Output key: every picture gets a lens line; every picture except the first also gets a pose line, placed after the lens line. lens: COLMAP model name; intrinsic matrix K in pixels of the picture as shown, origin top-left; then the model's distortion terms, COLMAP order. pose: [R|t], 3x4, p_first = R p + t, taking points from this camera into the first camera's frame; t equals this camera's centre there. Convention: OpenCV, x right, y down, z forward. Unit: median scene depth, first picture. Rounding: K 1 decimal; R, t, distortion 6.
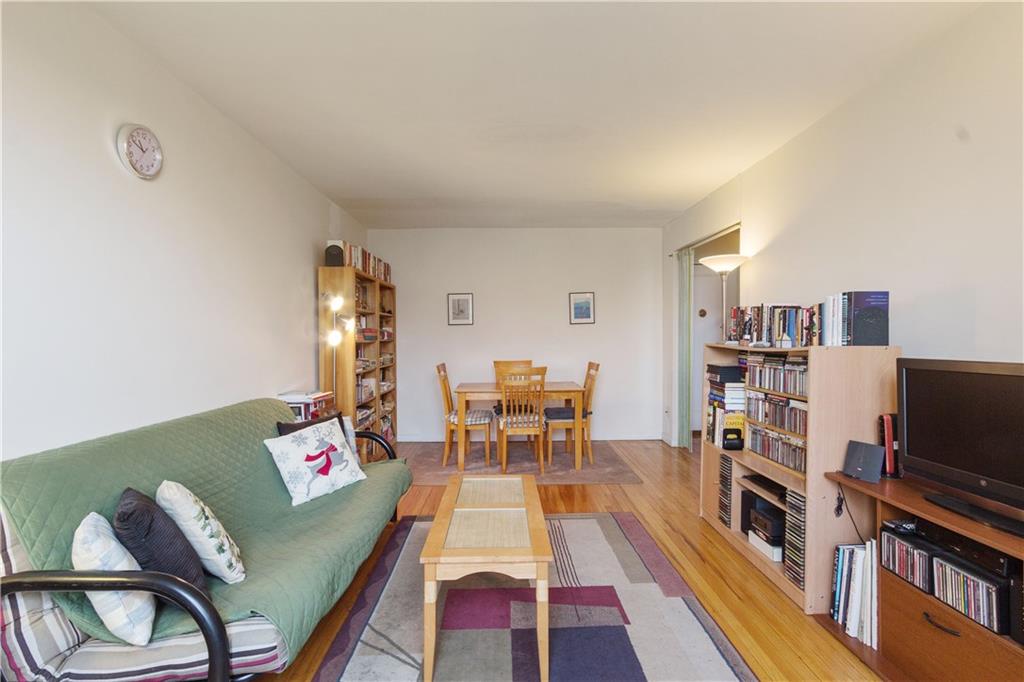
lens RADIAL K [[472.5, 0, 510.6], [0, 472.5, 344.9], [0, 0, 1]] dist [-0.001365, -0.000332]
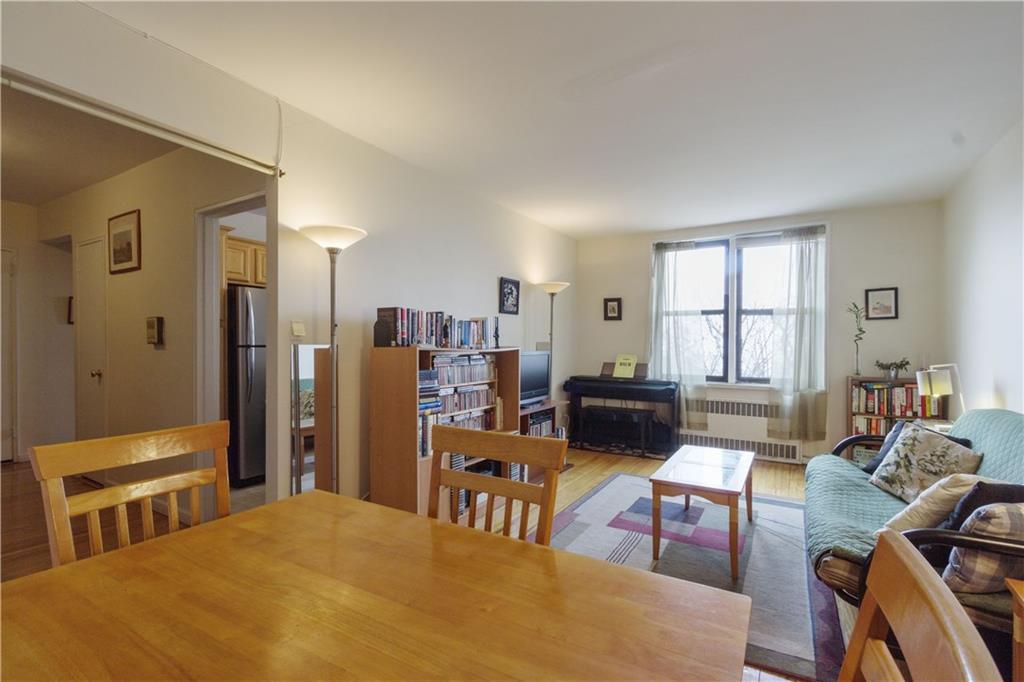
lens RADIAL K [[472.5, 0, 510.6], [0, 472.5, 344.9], [0, 0, 1]] dist [-0.001365, -0.000332]
pose [[-0.848137, -0.002701, 0.529770, -0.232028], [0.004480, 0.999915, 0.012269, -0.021311], [-0.529758, 0.012779, -0.848053, 2.000146]]
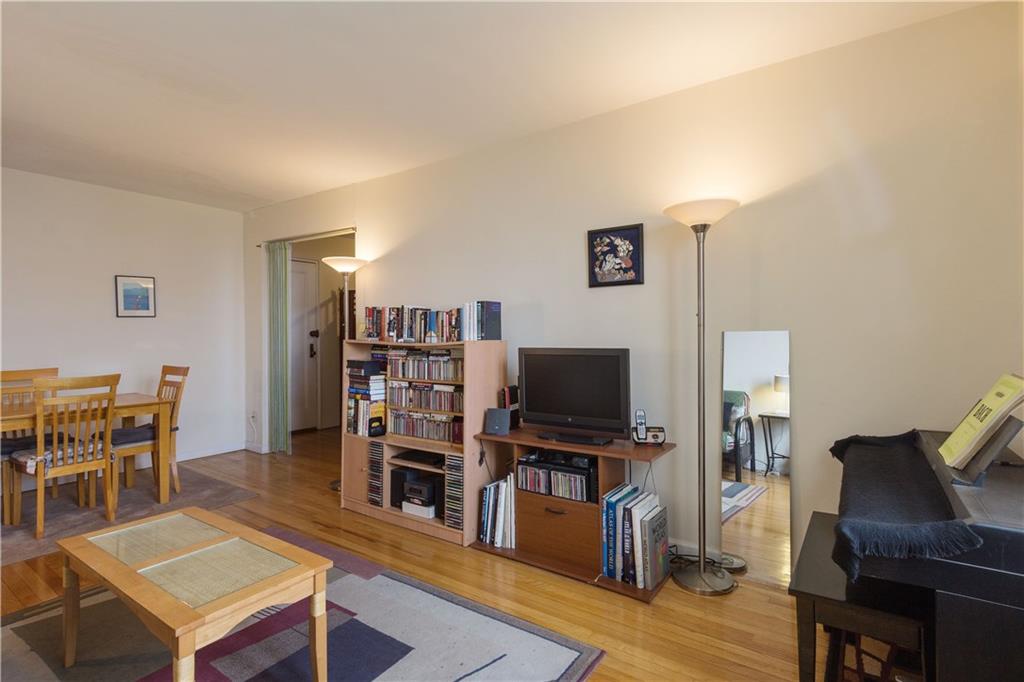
lens RADIAL K [[493.1, 0, 519.1], [0, 493.1, 338.0], [0, 0, 1]] dist [0.001585, 0.000042]
pose [[0.576400, -0.002269, 0.817164, -0.312890], [0.012589, 0.999902, -0.006104, 0.004380], [-0.817070, 0.013806, 0.576373, 0.069178]]
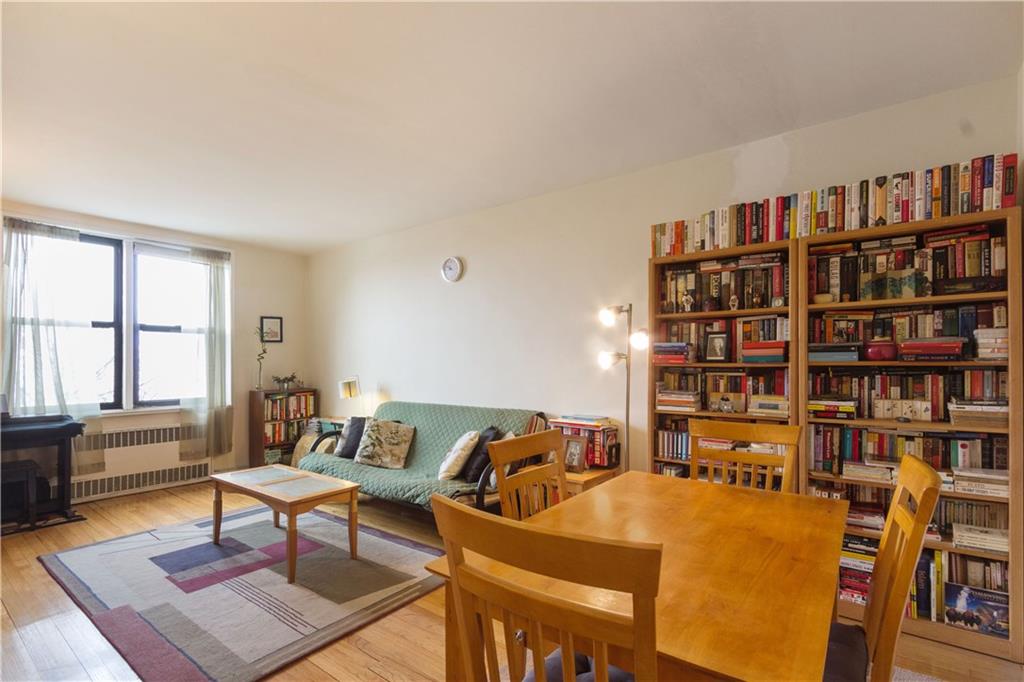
lens RADIAL K [[483.8, 0, 506.0], [0, 483.8, 360.2], [0, 0, 1]] dist [-0.000201, 0.000001]
pose [[-0.617427, 0.004383, -0.786616, 0.555356], [-0.004473, 0.999949, 0.009083, -0.030474], [0.786616, 0.009127, -0.617375, 1.969462]]
